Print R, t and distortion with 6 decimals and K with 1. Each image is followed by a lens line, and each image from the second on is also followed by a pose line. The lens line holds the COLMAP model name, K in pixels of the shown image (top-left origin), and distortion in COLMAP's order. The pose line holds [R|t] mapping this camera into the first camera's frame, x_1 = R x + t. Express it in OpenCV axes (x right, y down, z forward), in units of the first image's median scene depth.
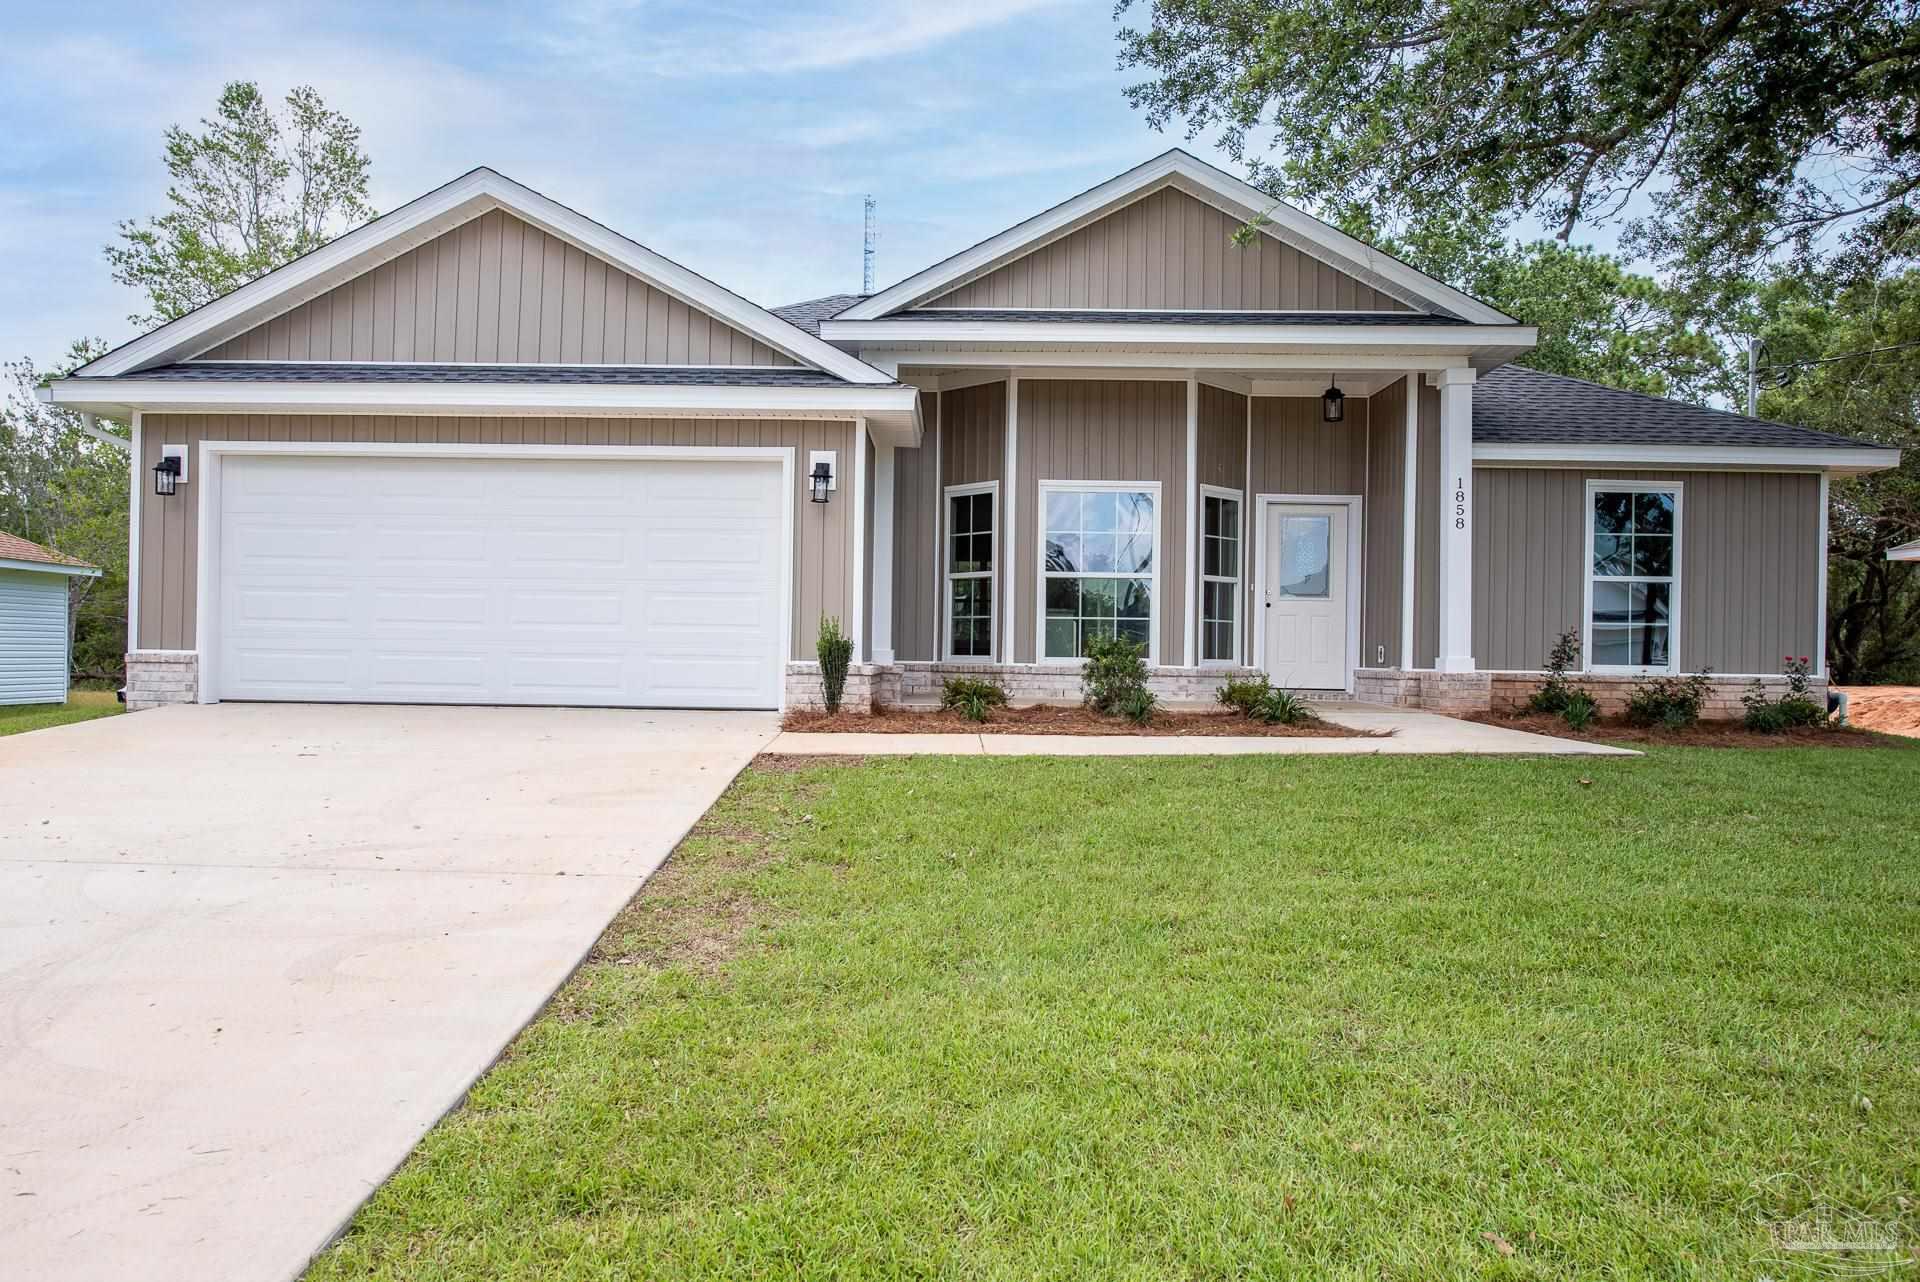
lens RADIAL K [[1350.2, 0, 960.0], [0, 1350.2, 641.0], [0, 0, 1]] dist [0.007875, -0.069422]
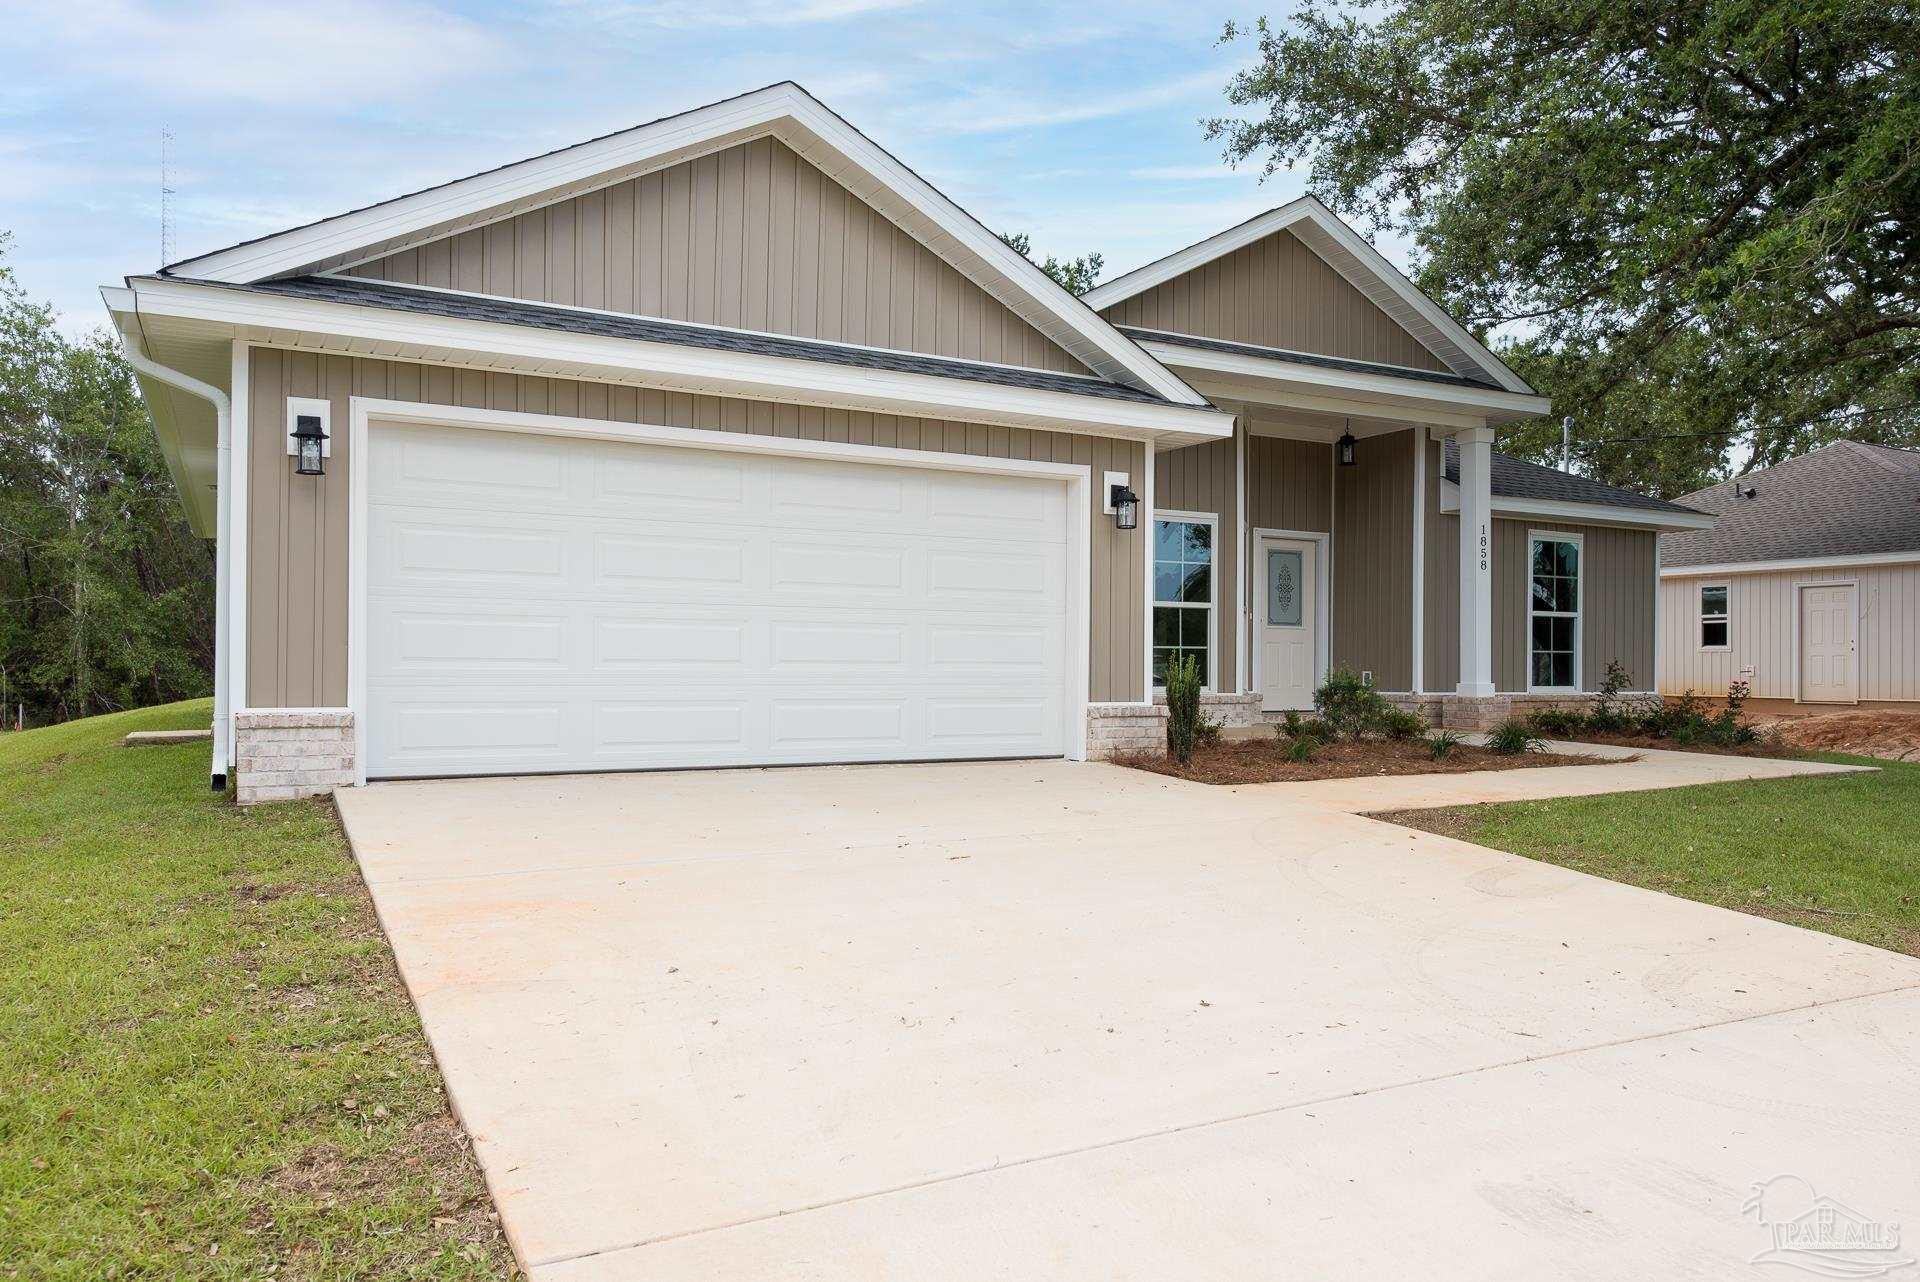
lens RADIAL K [[1334.1, 0, 1004.9], [0, 1334.1, 671.4], [0, 0, 1]] dist [0.031882, -0.076808]
pose [[0.866216, -0.012195, 0.499522, -0.563118], [0.002028, 0.999780, 0.020891, -0.022399], [-0.499666, -0.017083, 0.866049, 0.229360]]
